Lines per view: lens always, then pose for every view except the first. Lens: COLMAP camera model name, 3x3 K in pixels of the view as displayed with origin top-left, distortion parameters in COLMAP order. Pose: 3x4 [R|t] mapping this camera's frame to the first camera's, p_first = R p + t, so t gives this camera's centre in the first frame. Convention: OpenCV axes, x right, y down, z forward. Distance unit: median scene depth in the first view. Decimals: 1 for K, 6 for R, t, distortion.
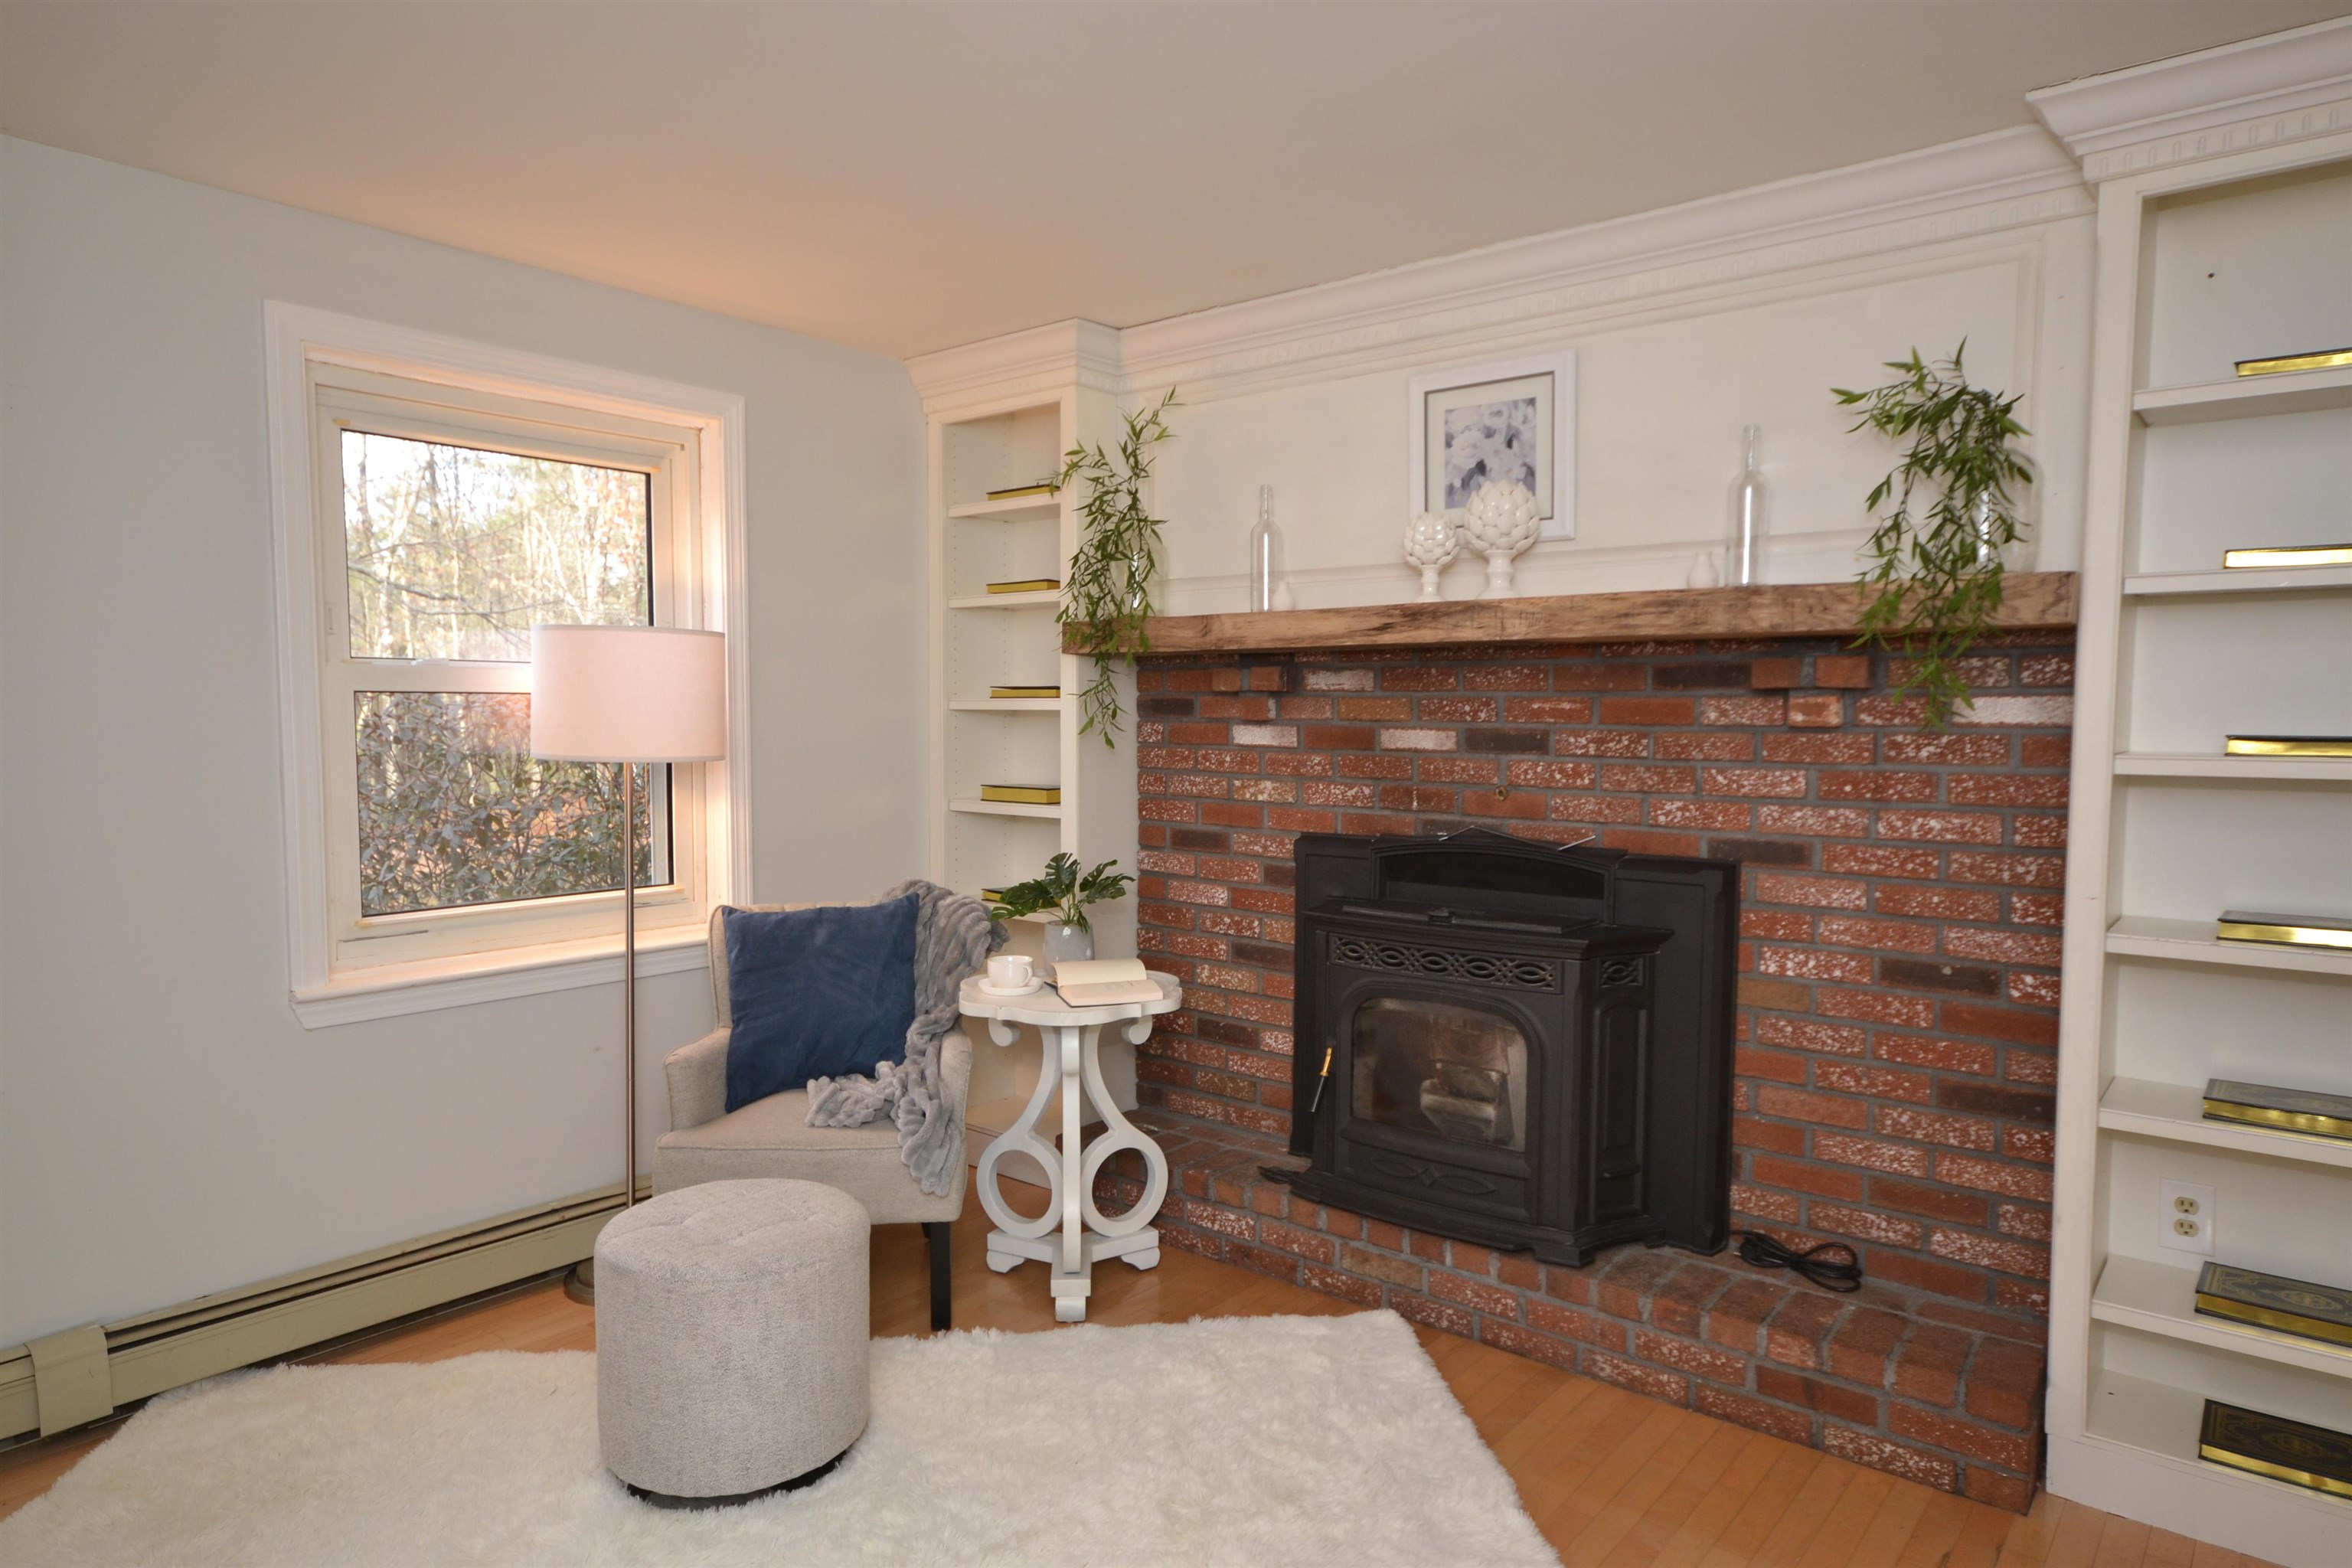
lens RADIAL K [[1434.8, 0, 1159.9], [0, 1434.8, 794.0], [0, 0, 1]] dist [0.013923, 0.005487]
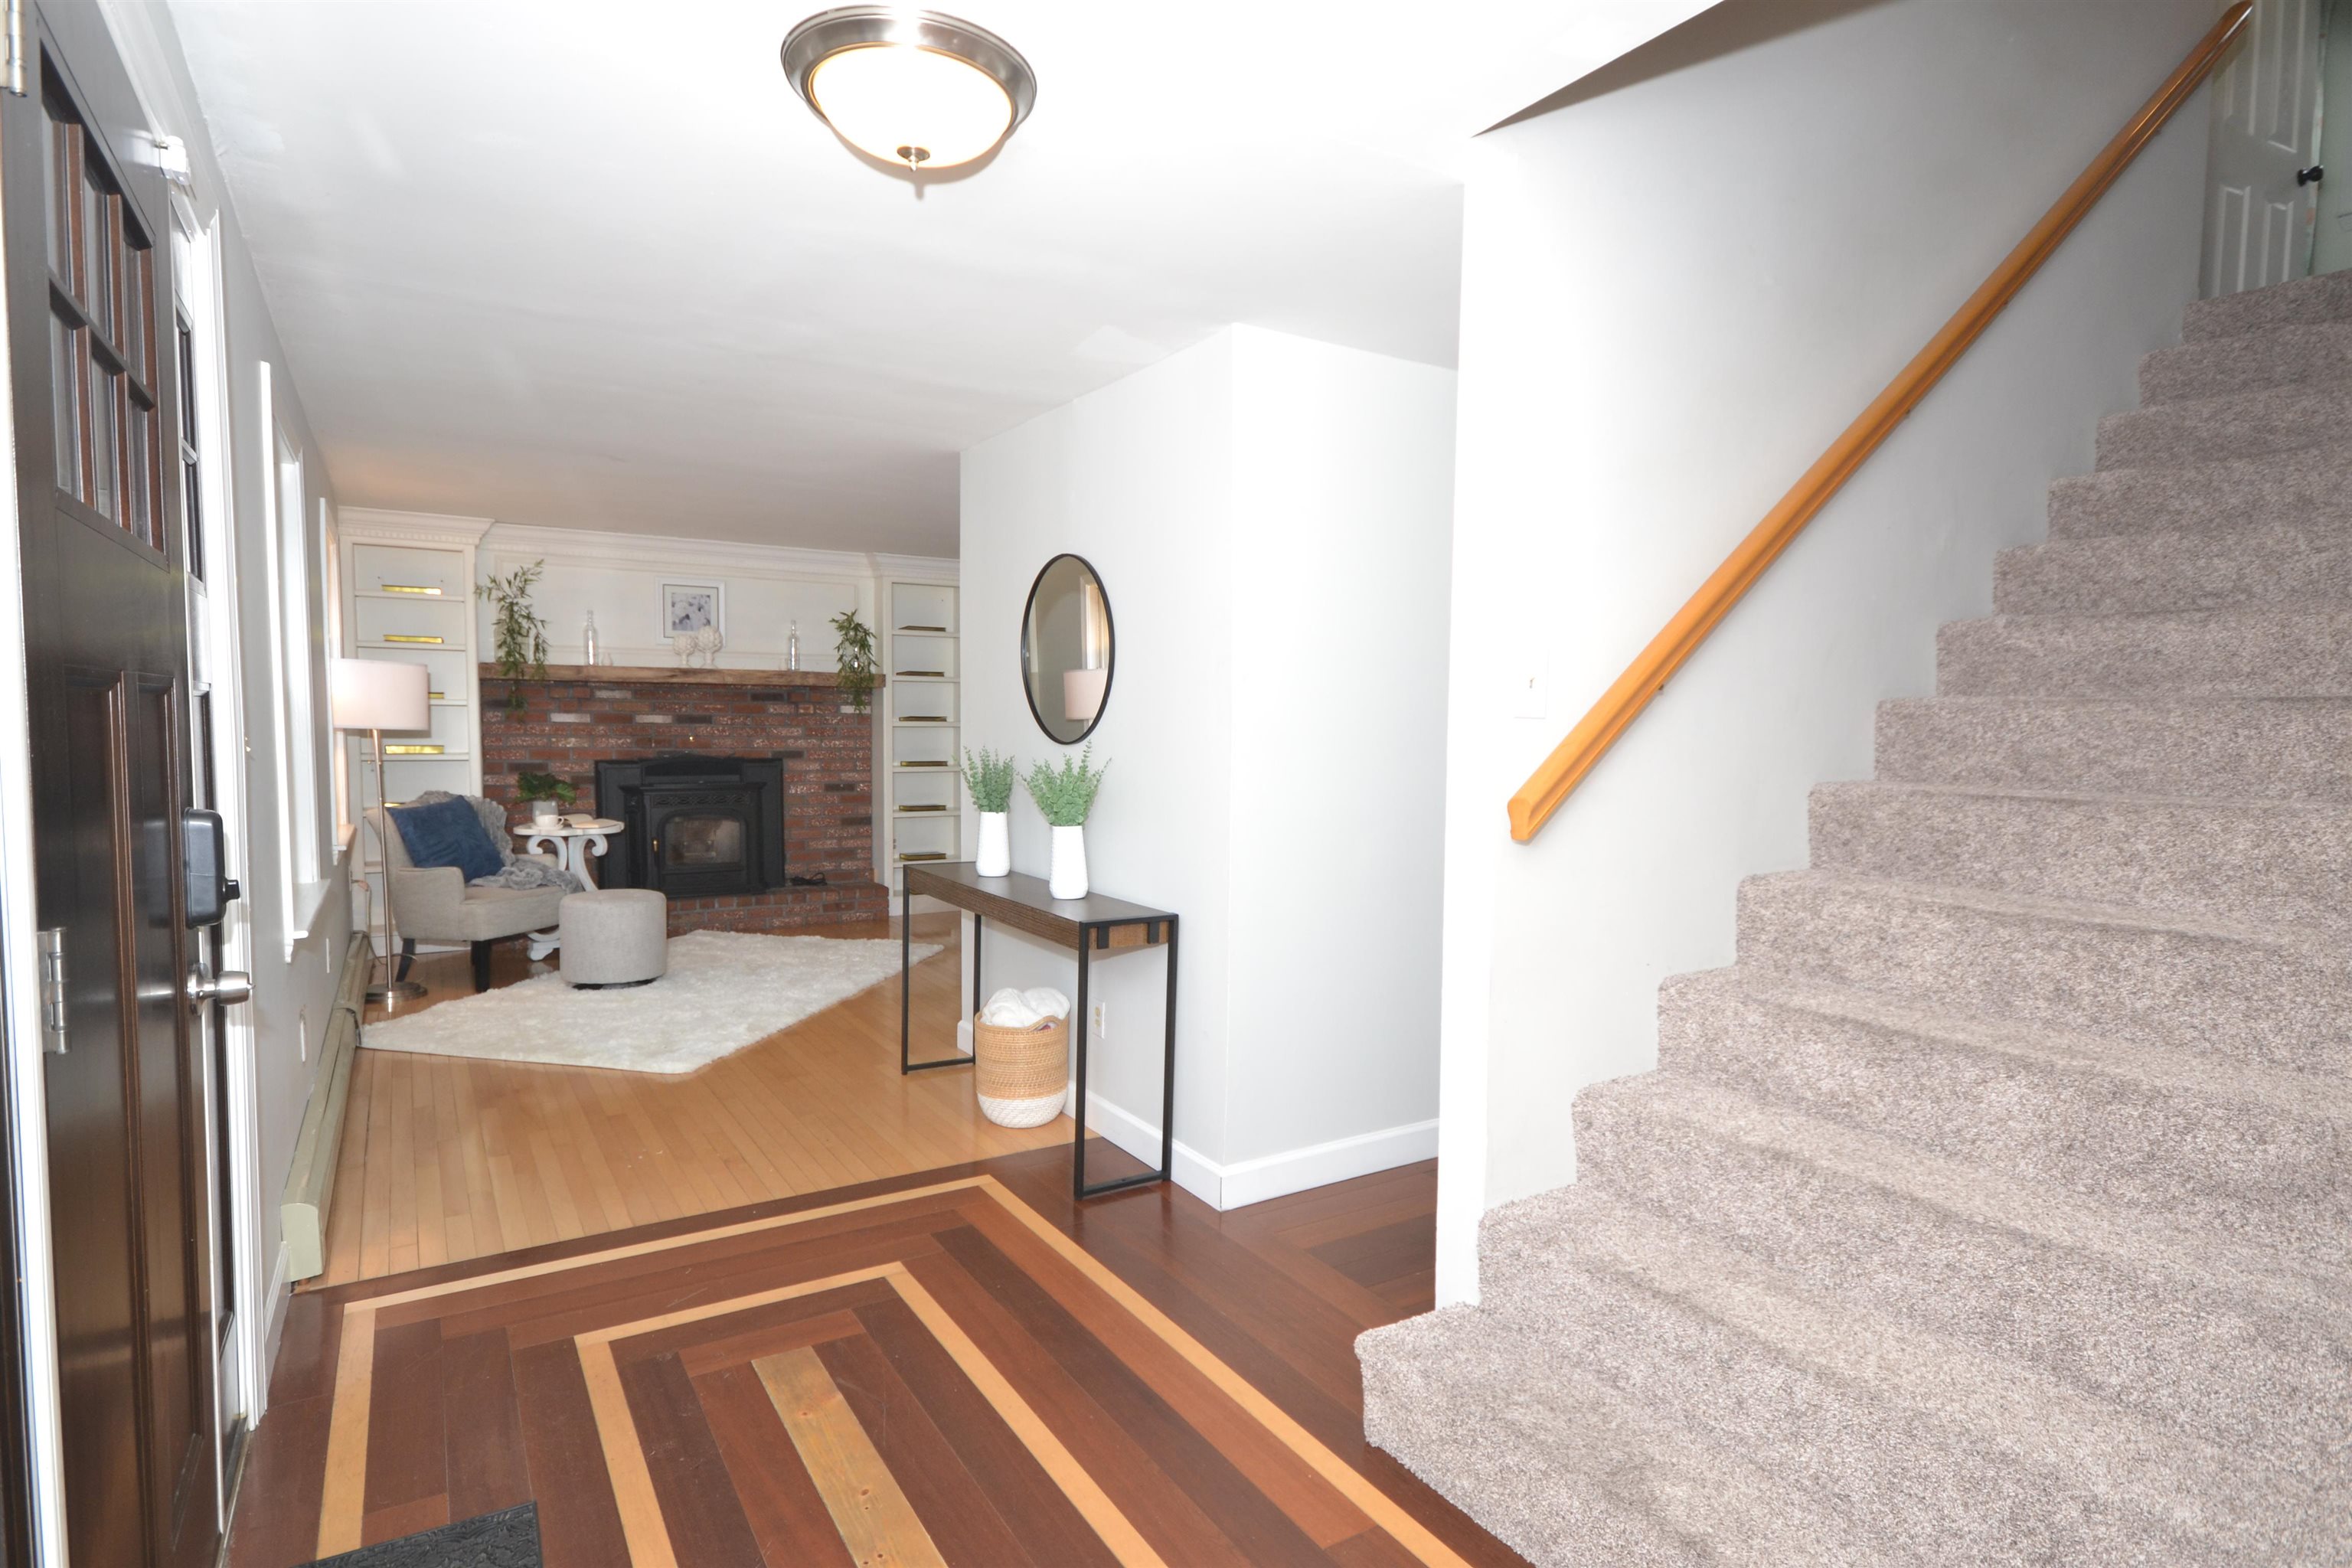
lens RADIAL K [[1239.7, 0, 1175.8], [0, 1239.7, 796.4], [0, 0, 1]] dist [0.005739, 0.001193]
pose [[0.310493, -0.056911, 0.948870, -1.773262], [0.047874, 0.997876, 0.044185, 0.049593], [-0.949369, 0.031707, 0.312558, -0.595501]]
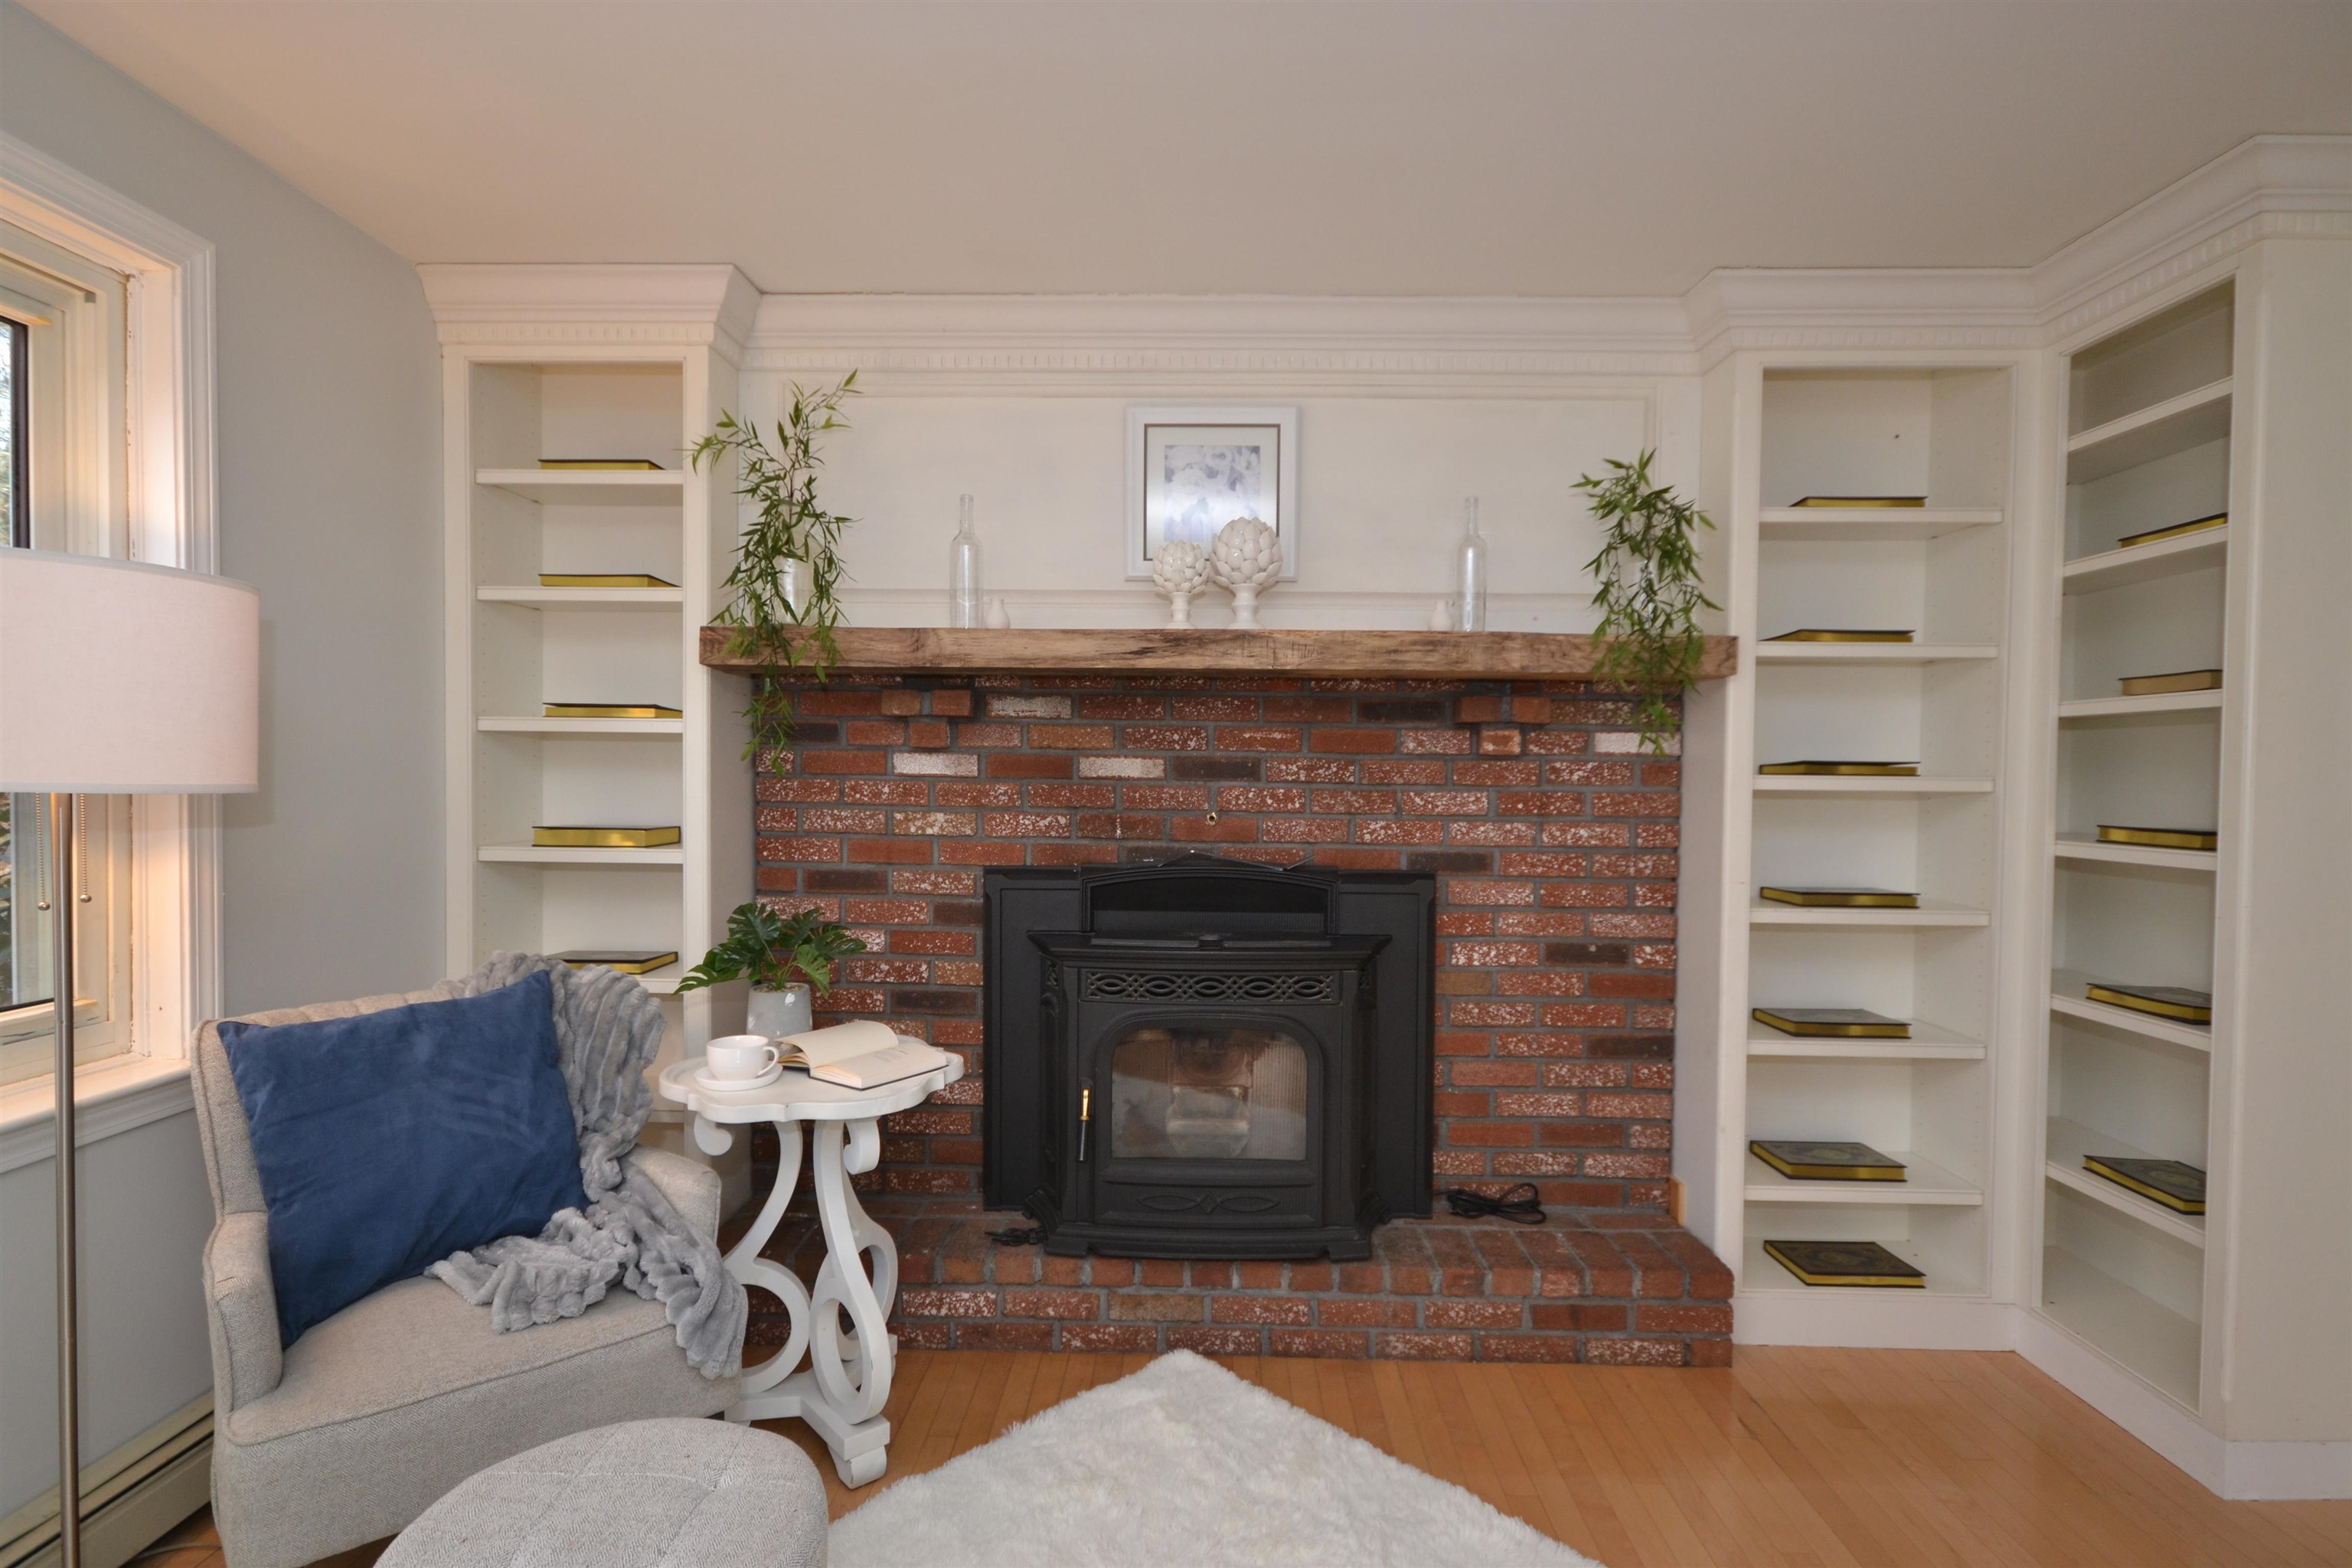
lens RADIAL K [[1181.6, 0, 1169.1], [0, 1181.6, 797.8], [0, 0, 1]] dist [0.003382, 0.001943]
pose [[0.781237, -0.007491, 0.624190, -0.345607], [0.027818, 0.999352, -0.022825, 0.003287], [-0.623614, 0.035196, 0.780939, 0.368981]]
